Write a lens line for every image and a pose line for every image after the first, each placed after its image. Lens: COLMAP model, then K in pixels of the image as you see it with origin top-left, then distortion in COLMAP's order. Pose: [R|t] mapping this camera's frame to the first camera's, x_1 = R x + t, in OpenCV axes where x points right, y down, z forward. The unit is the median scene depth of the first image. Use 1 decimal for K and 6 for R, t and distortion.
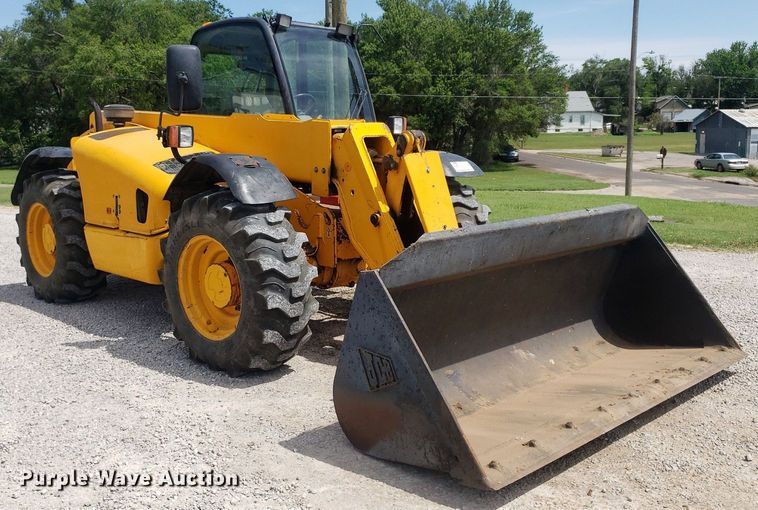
lens RADIAL K [[739.8, 0, 378.7], [0, 739.8, 226.1], [0, 0, 1]] dist [-0.005243, -0.001424]
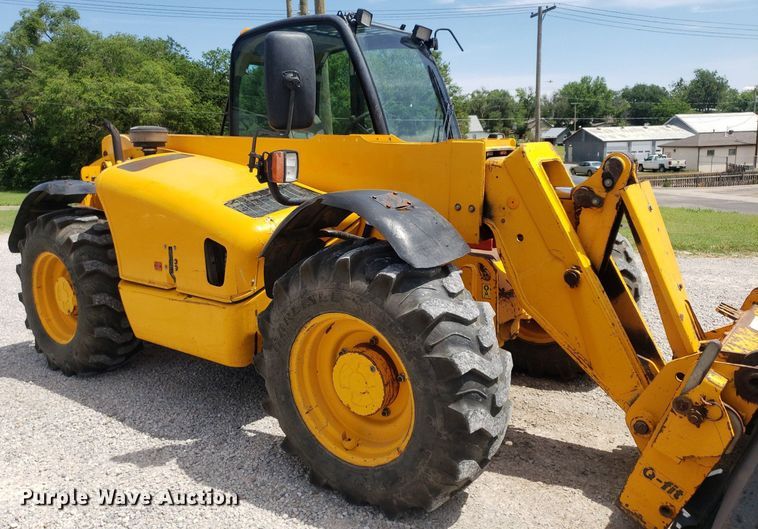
lens RADIAL K [[605.0, 0, 401.2], [0, 605.0, 243.6], [0, 0, 1]] dist [0.015471, -0.001309]
pose [[0.990551, -0.038988, 0.131490, -0.191555], [0.035717, 0.998993, 0.027139, -0.049280], [-0.132416, -0.022186, 0.990946, 0.340851]]
